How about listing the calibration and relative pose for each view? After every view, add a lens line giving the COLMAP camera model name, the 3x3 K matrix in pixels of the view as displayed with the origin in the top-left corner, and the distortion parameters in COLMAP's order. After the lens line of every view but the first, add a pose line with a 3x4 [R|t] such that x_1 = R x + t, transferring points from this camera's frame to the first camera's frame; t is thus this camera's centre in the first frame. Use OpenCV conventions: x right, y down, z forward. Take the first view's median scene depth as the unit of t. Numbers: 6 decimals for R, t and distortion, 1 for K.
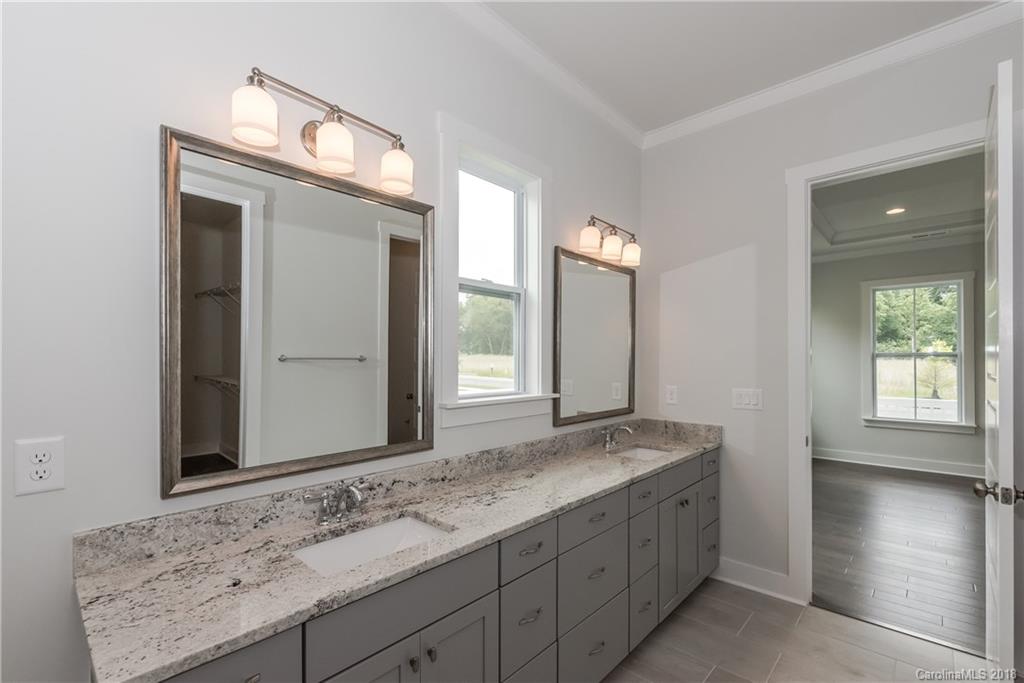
lens RADIAL K [[444.2, 0, 495.8], [0, 444.2, 359.8], [0, 0, 1]] dist [-0.000850, 0.000143]
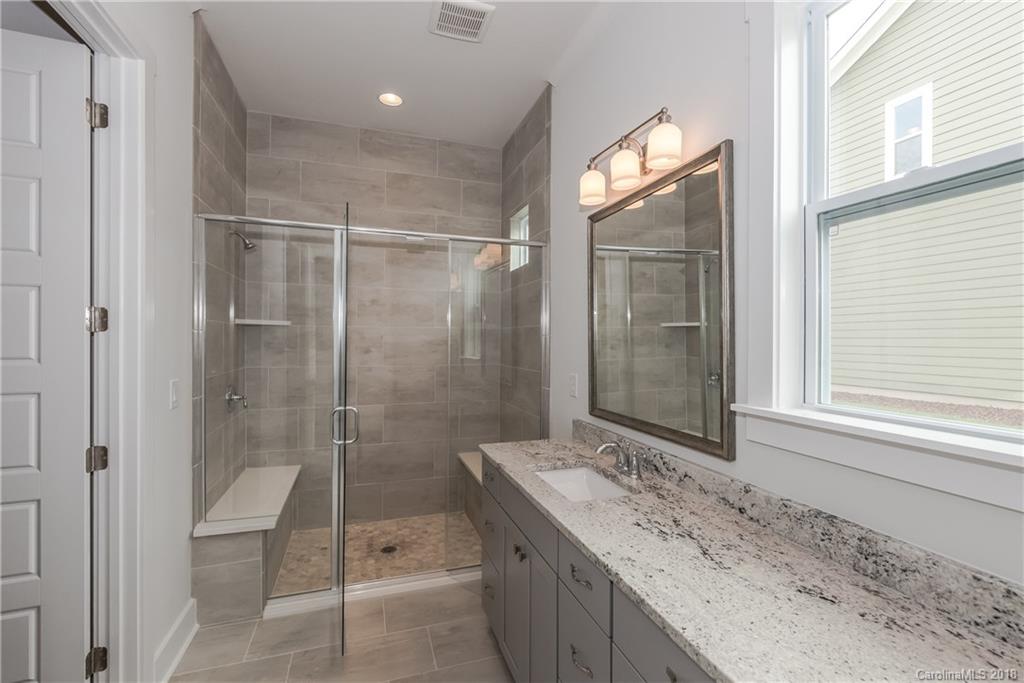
lens RADIAL K [[444.2, 0, 510.7], [0, 444.2, 338.9], [0, 0, 1]] dist [-0.000850, 0.000143]
pose [[-0.463209, -0.002107, -0.886247, 0.707089], [-0.001826, 0.999997, -0.001422, -0.002085], [0.886247, 0.000959, -0.463211, 1.045112]]
